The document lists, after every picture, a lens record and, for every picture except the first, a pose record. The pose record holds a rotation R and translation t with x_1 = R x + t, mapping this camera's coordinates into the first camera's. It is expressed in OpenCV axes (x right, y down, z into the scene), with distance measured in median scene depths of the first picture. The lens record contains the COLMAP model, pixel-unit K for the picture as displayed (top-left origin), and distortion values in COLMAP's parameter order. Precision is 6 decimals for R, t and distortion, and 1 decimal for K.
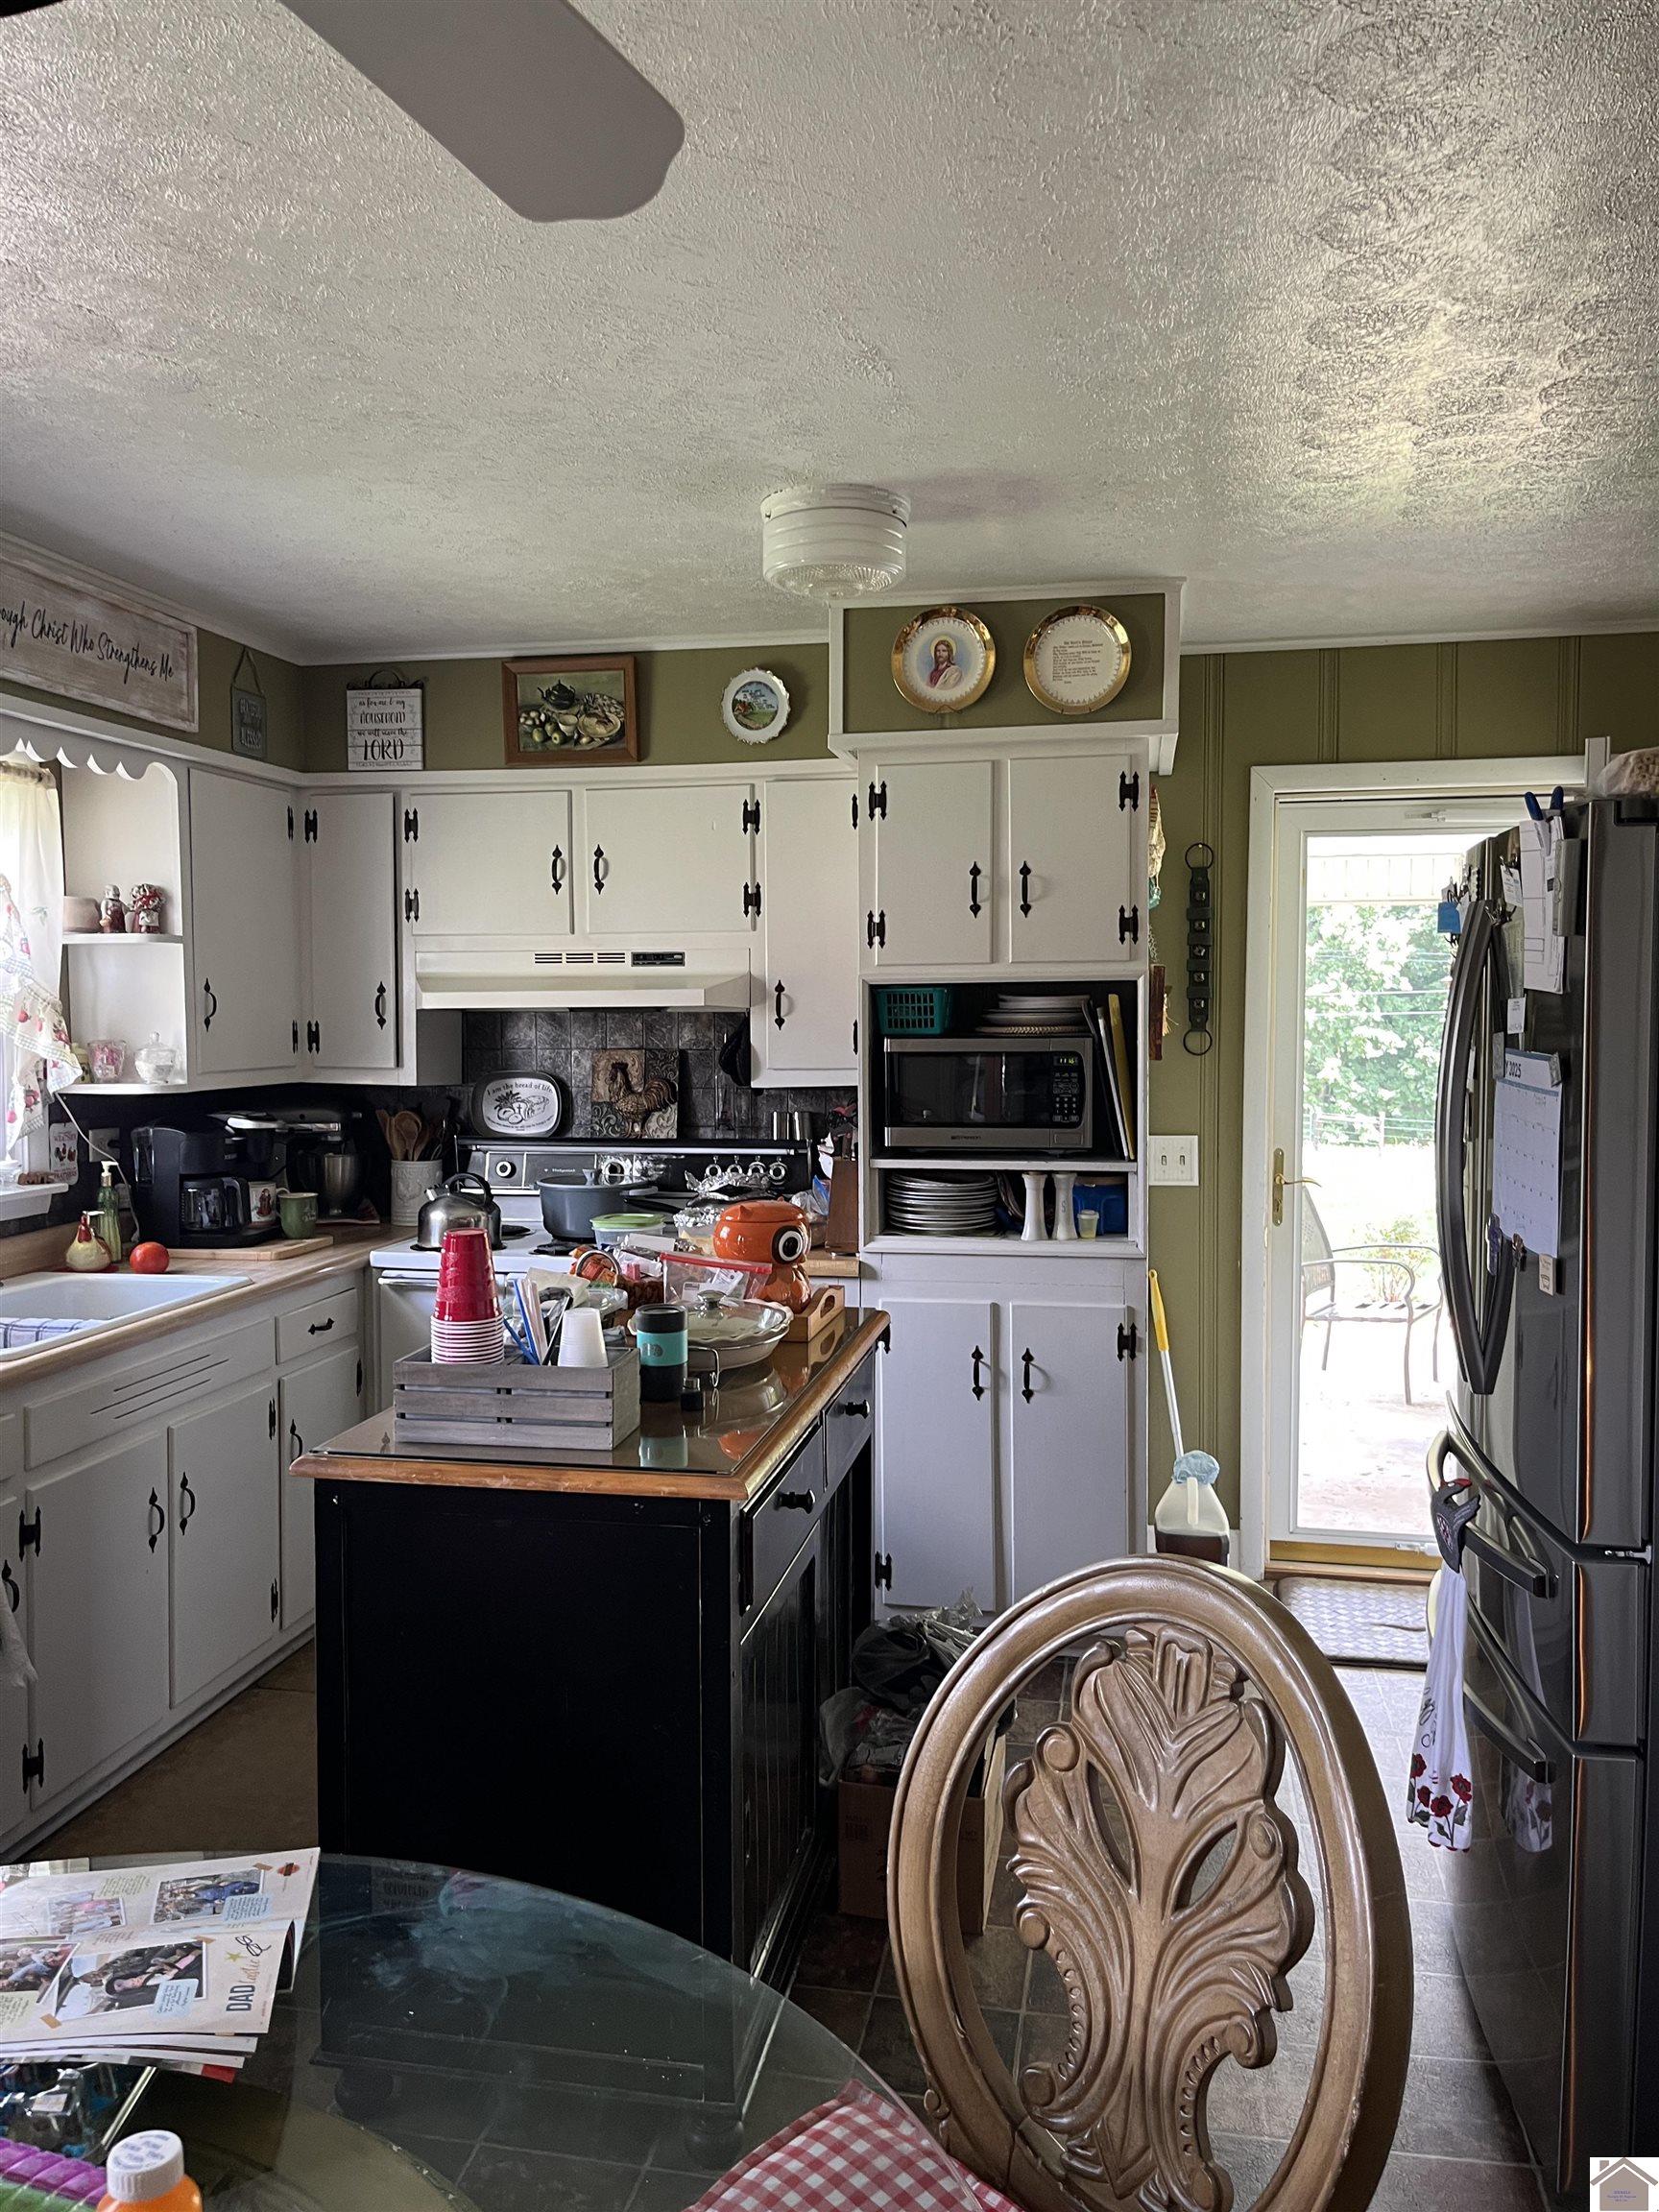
lens RADIAL K [[1653.1, 0, 820.4], [0, 1653.1, 1116.9], [0, 0, 1]] dist [0.050161, -0.108914]
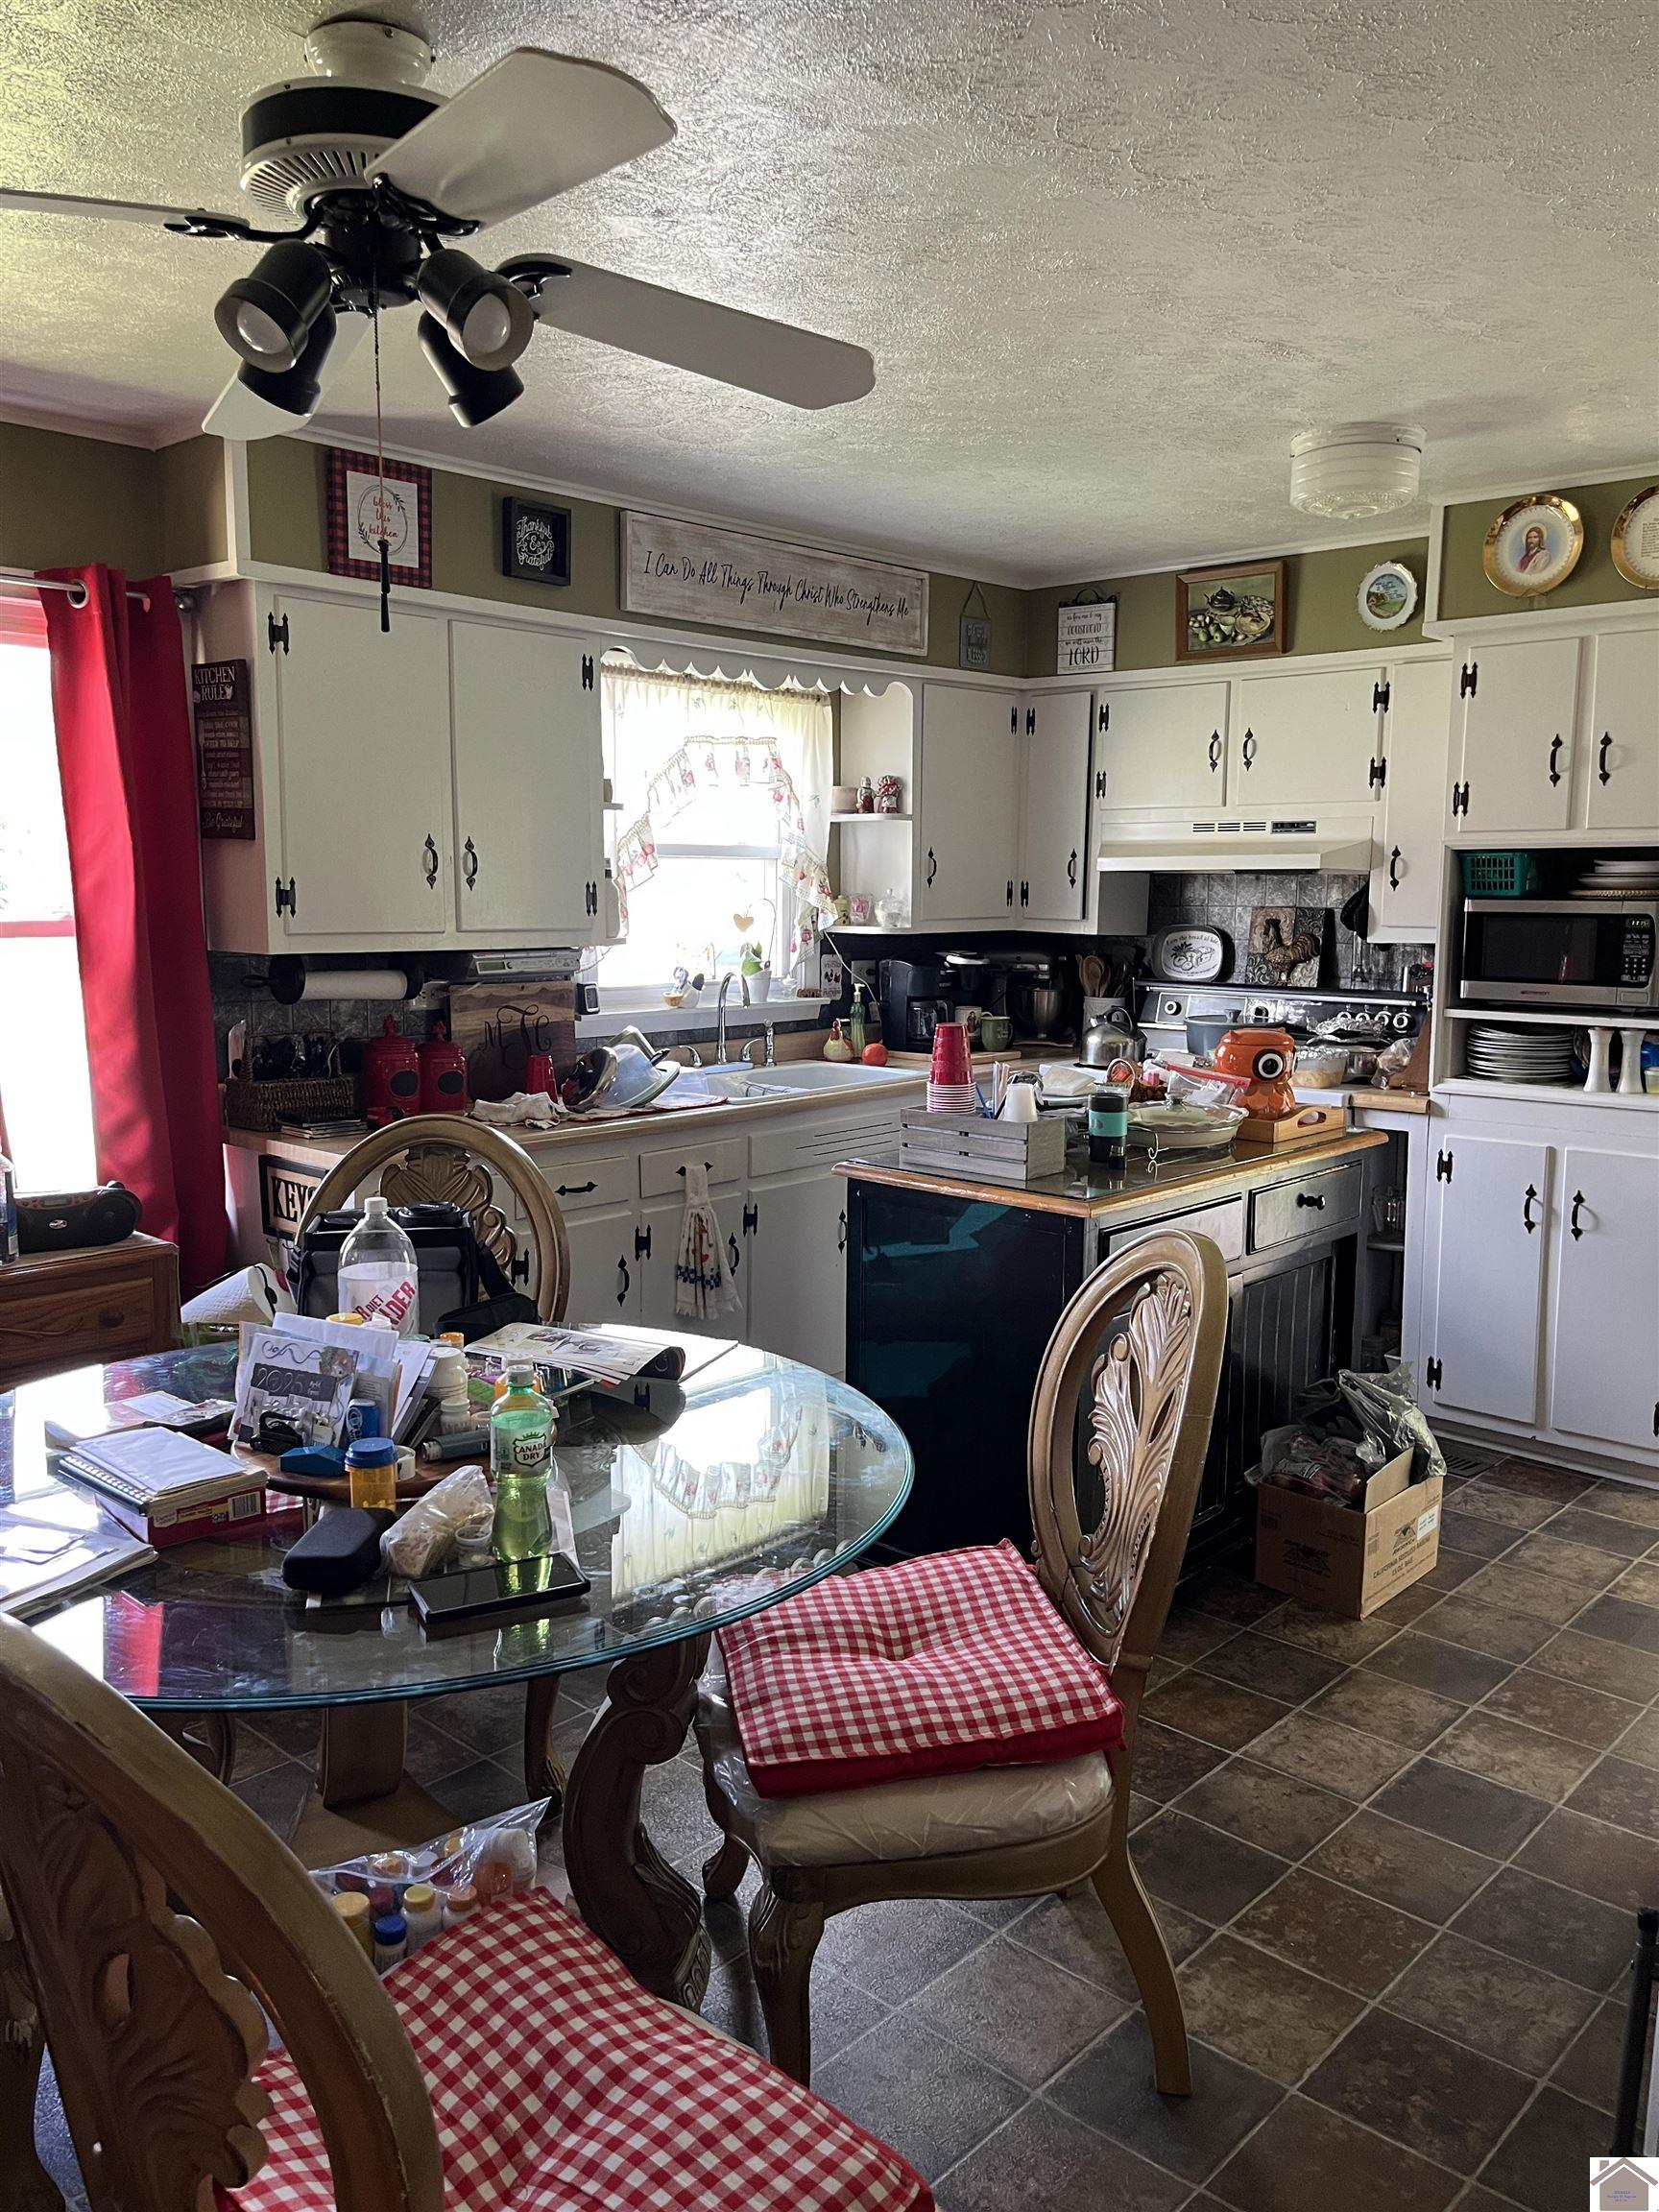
lens RADIAL K [[1667.0, 0, 834.8], [0, 1667.0, 1152.0], [0, 0, 1]] dist [0.002591, -0.050656]
pose [[0.850971, 0.090729, -0.517317, 0.267869], [-0.038806, 0.993135, 0.110346, 0.013576], [0.523777, -0.073826, 0.848650, -0.173090]]
